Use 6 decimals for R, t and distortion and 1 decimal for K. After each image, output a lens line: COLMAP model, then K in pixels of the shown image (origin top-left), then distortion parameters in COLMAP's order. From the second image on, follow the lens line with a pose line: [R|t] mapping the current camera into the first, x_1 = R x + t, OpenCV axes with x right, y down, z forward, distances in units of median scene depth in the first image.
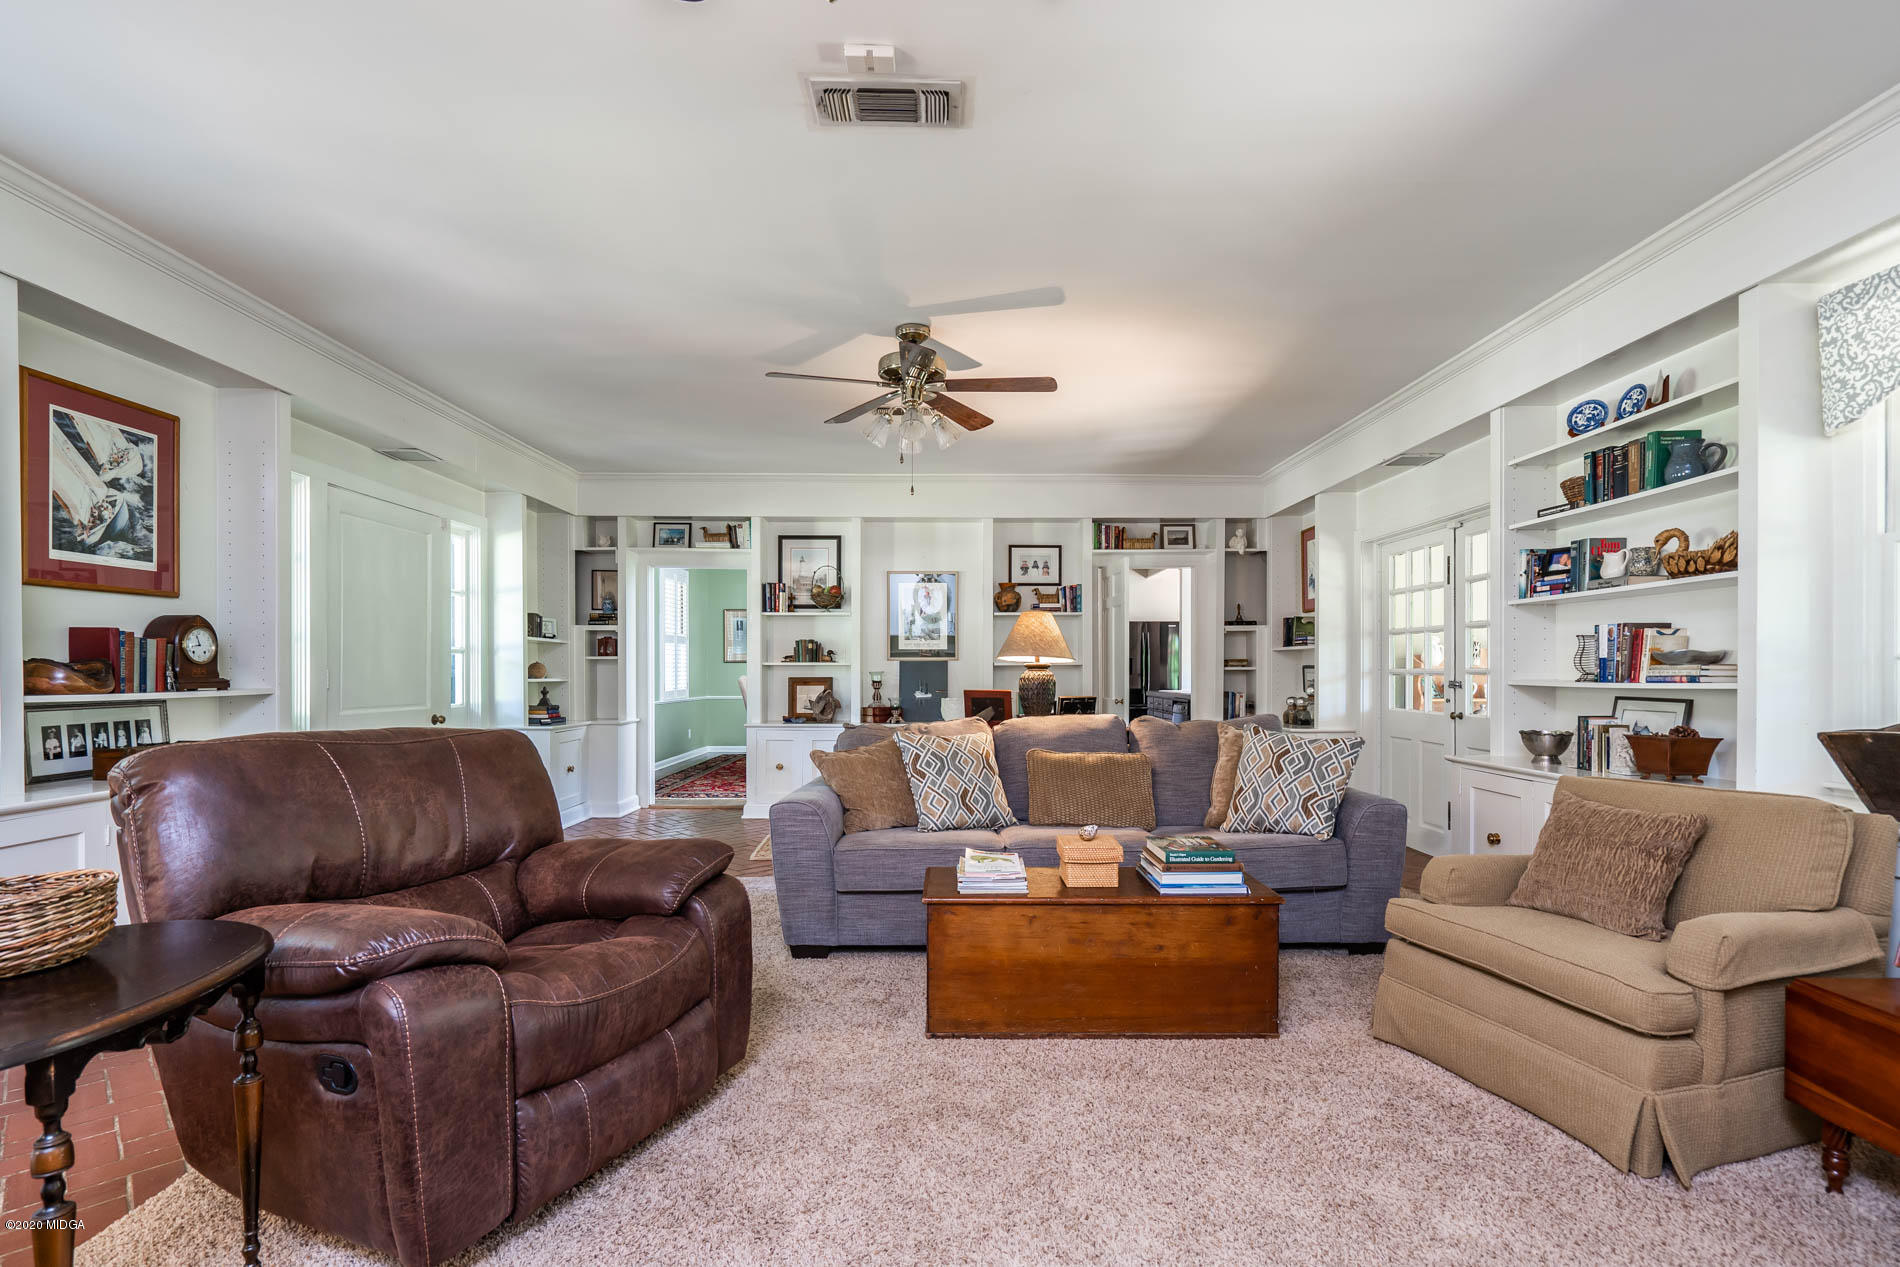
lens RADIAL K [[867.8, 0, 954.6], [0, 867.8, 651.5], [0, 0, 1]] dist [-0.003940, 0.001447]
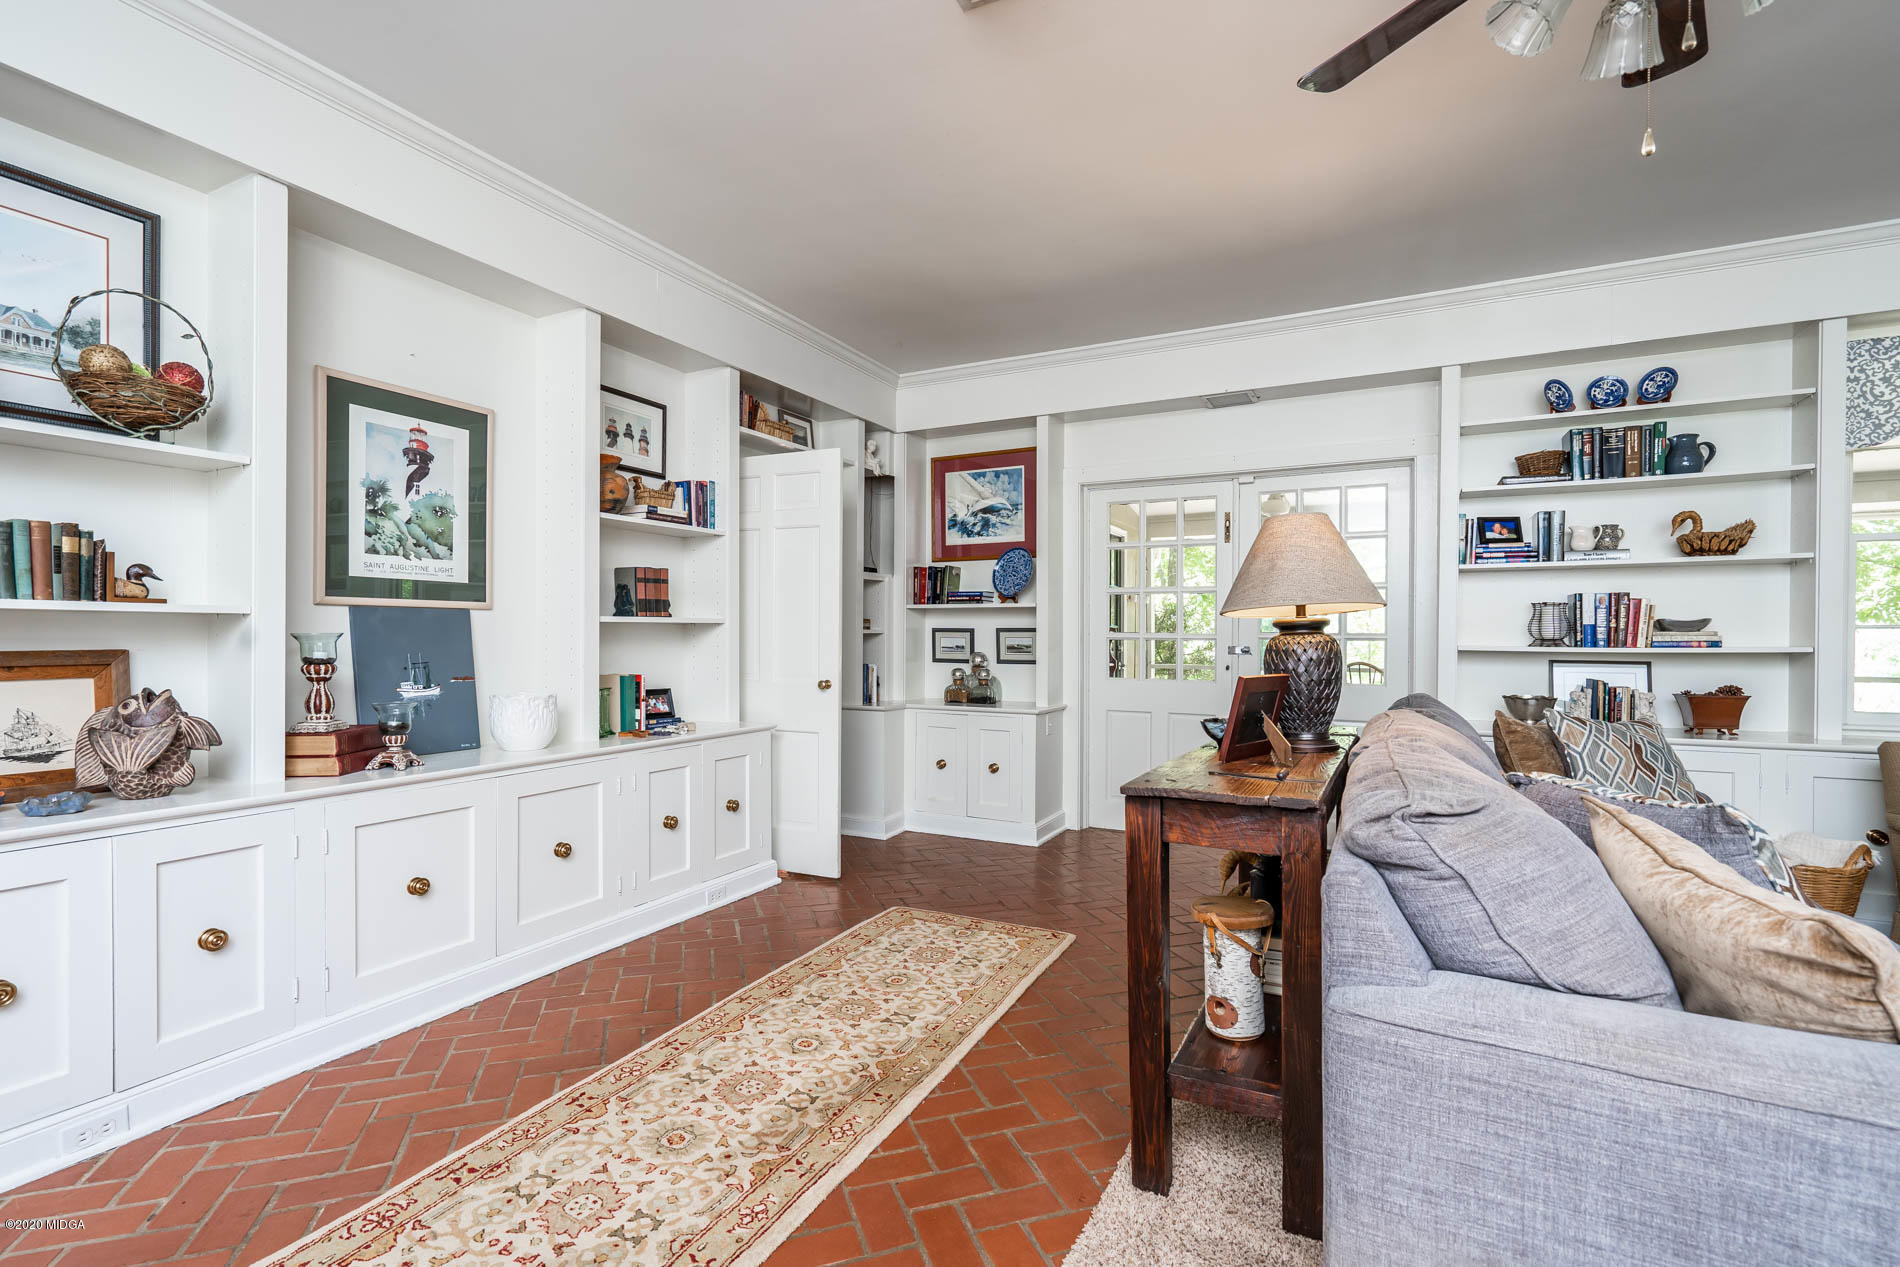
lens RADIAL K [[867.8, 0, 938.6], [0, 867.8, 642.0], [0, 0, 1]] dist [-0.003940, 0.001447]
pose [[0.475335, -0.002523, 0.879801, -0.517765], [-0.022960, 0.999620, 0.015271, 0.028197], [-0.879505, -0.027460, 0.475097, 1.080545]]
